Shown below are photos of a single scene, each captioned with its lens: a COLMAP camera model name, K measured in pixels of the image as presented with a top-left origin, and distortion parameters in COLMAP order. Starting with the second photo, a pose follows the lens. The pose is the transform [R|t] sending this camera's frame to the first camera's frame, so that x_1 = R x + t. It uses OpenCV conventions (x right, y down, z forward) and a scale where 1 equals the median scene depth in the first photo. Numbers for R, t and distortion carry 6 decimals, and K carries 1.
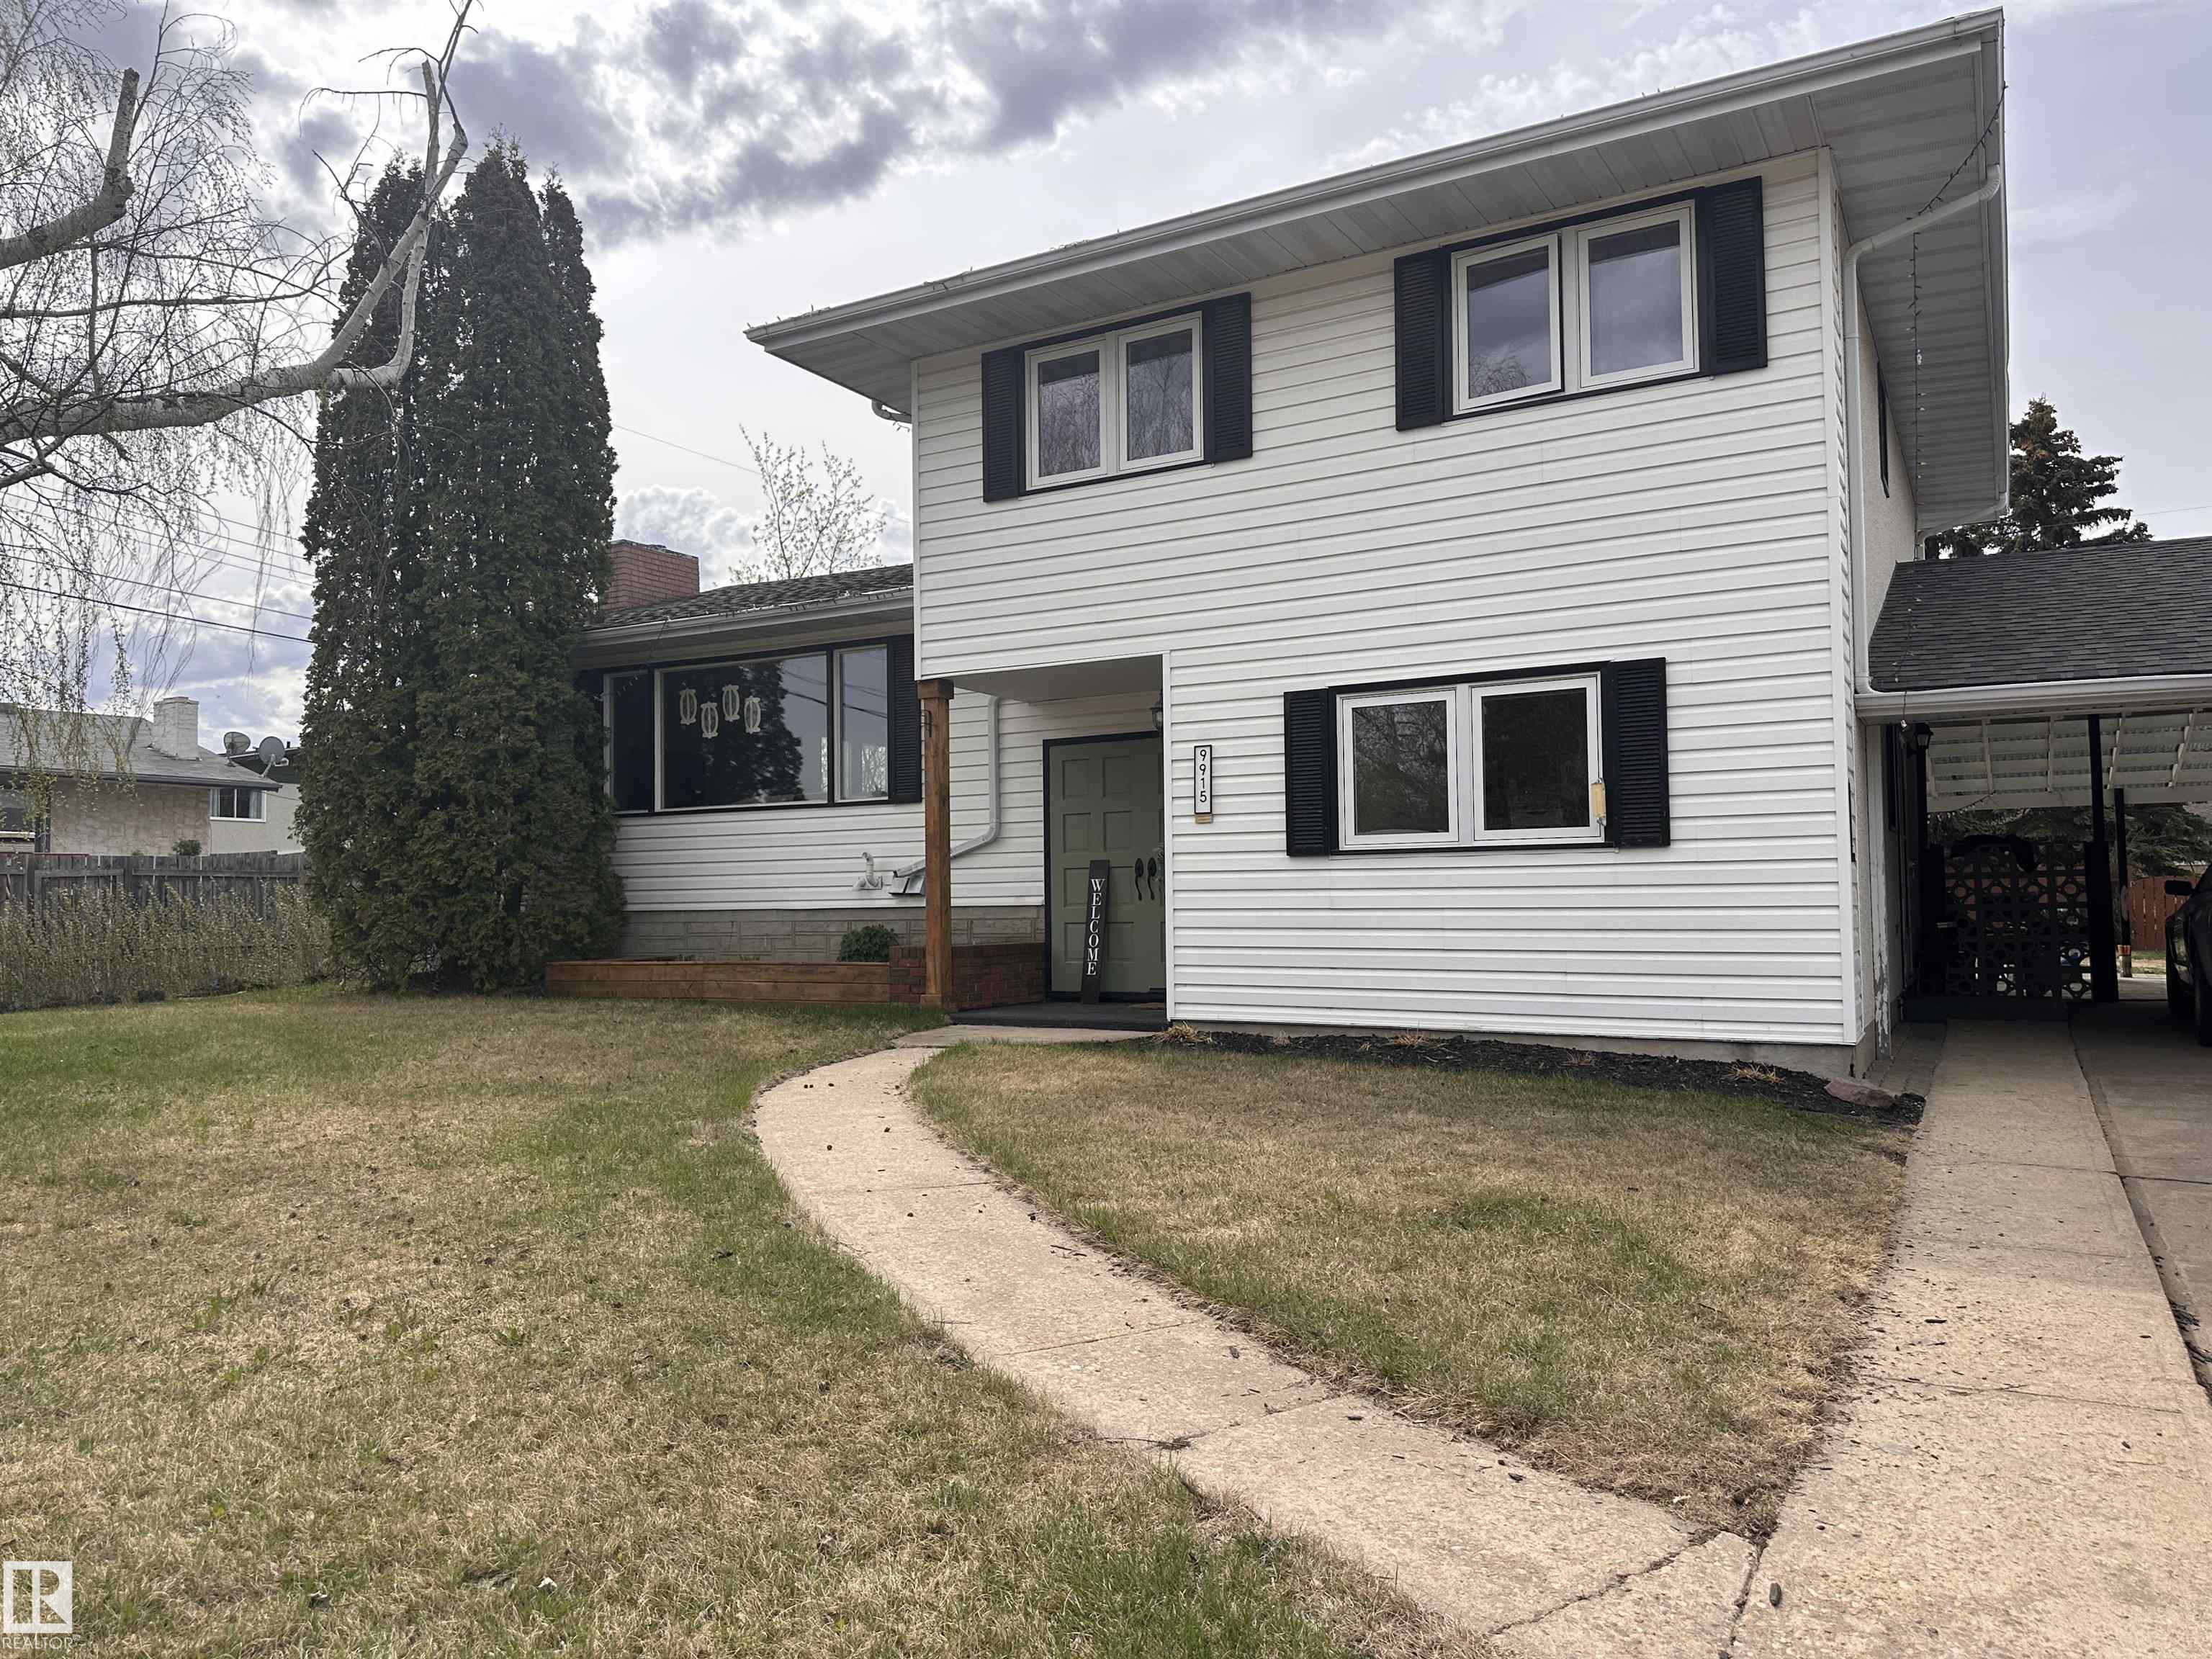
lens RADIAL K [[1558.6, 0, 1140.0], [0, 1558.6, 821.1], [0, 0, 1]] dist [0.066026, -0.059448]
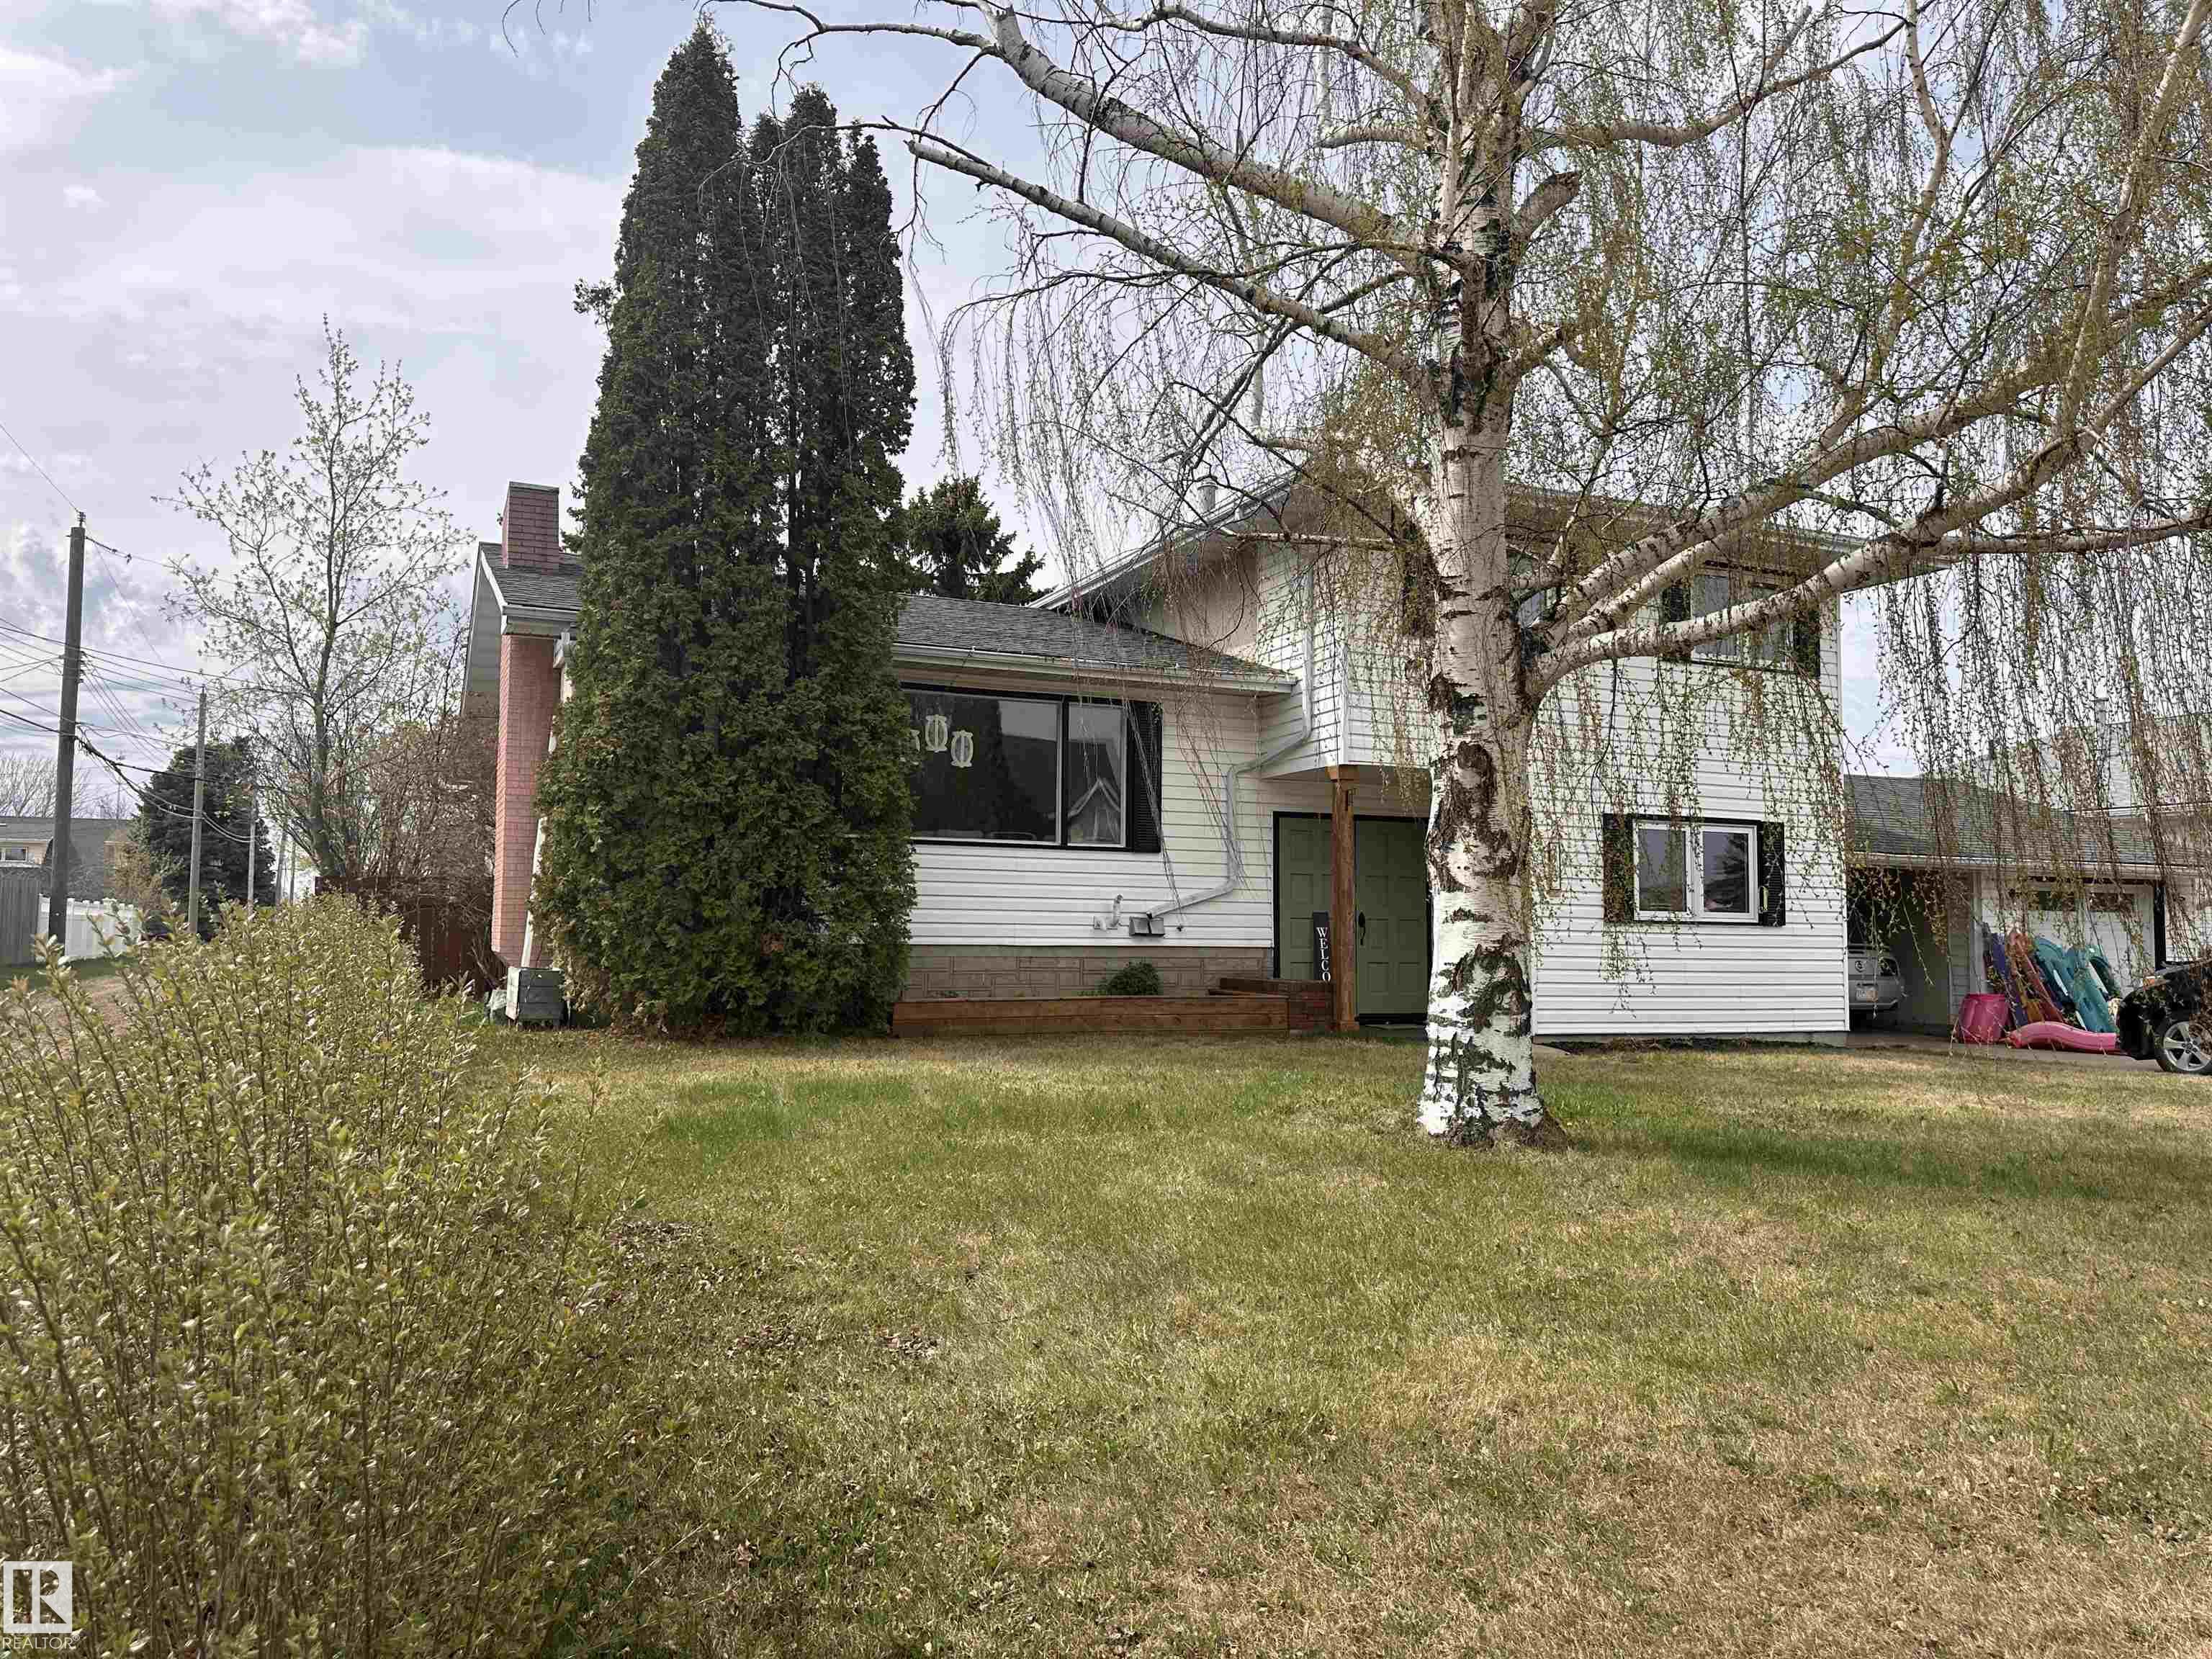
lens RADIAL K [[1558.6, 0, 1108.8], [0, 1558.6, 834.9], [0, 0, 1]] dist [0.066026, -0.059448]
pose [[0.591143, 0.067962, 0.803698, -1.080872], [-0.064454, 0.997237, -0.036920, 0.018949], [-0.803987, -0.029977, 0.593891, 0.369610]]
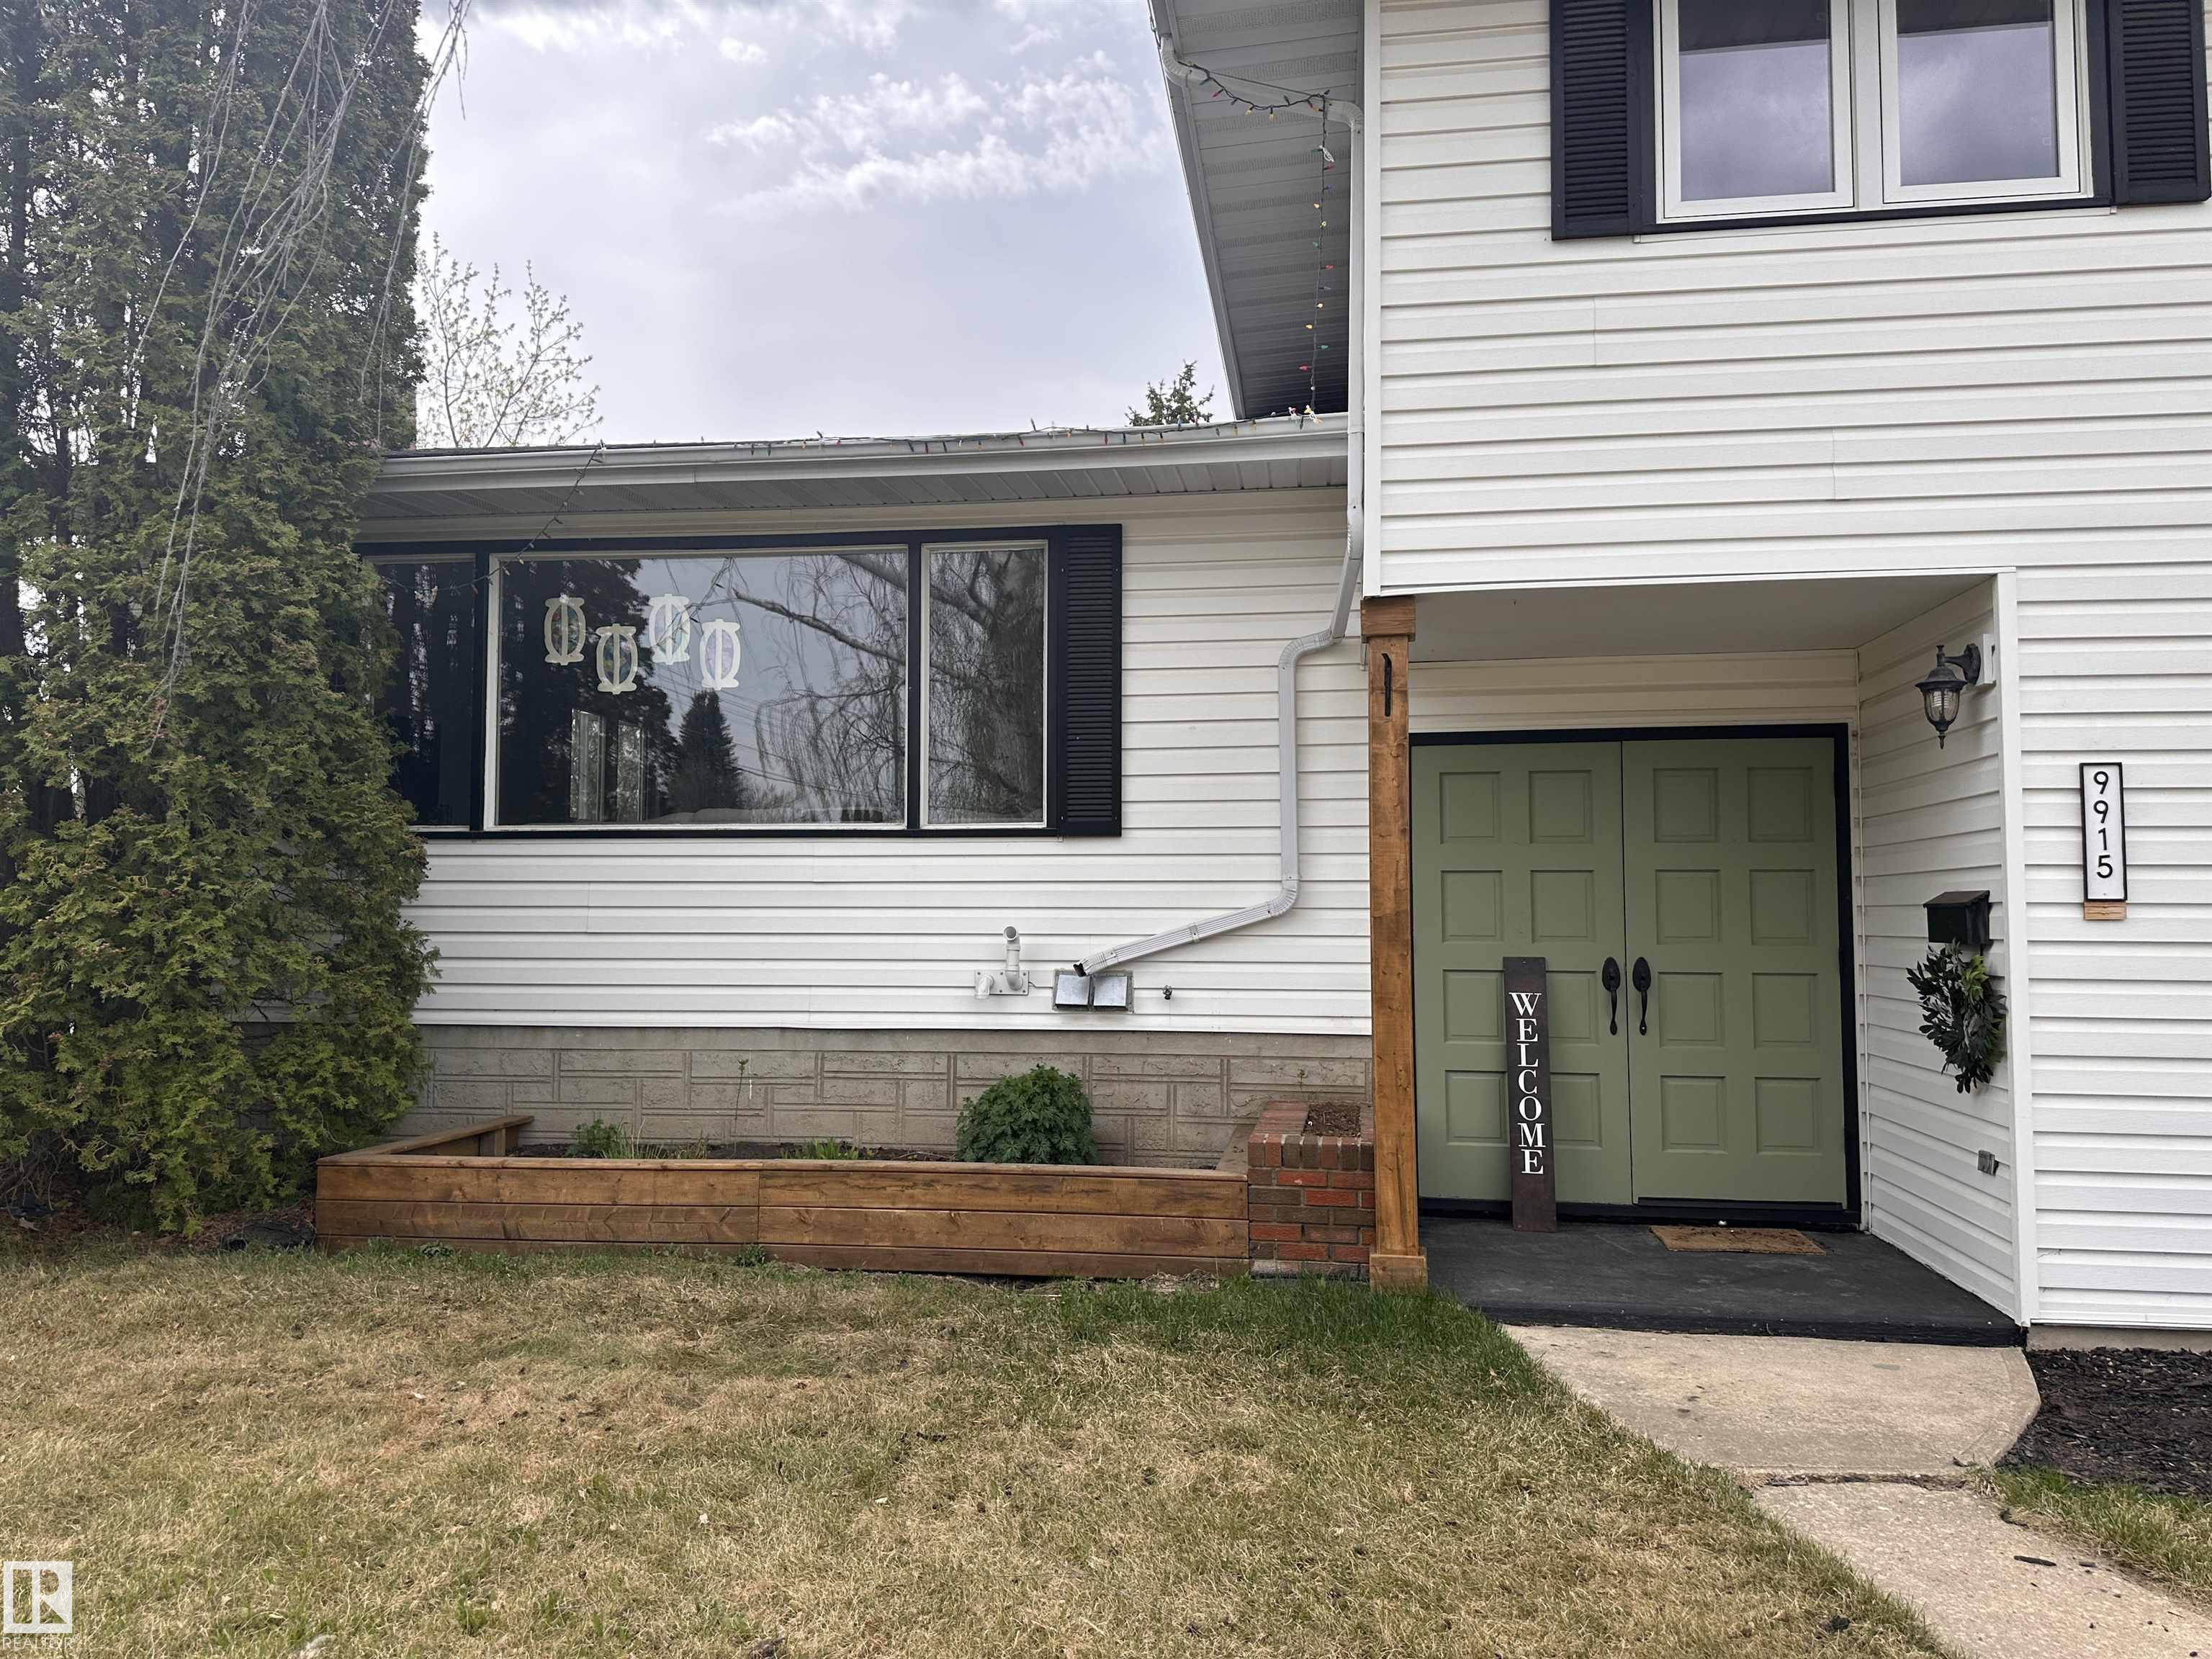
lens RADIAL K [[1558.6, 0, 1100.8], [0, 1558.6, 814.0], [0, 0, 1]] dist [0.066026, -0.059448]
pose [[0.937218, 0.037520, 0.346720, -0.338942], [-0.033561, 0.999285, -0.017417, -0.010239], [-0.347126, 0.004687, 0.937807, 0.505084]]
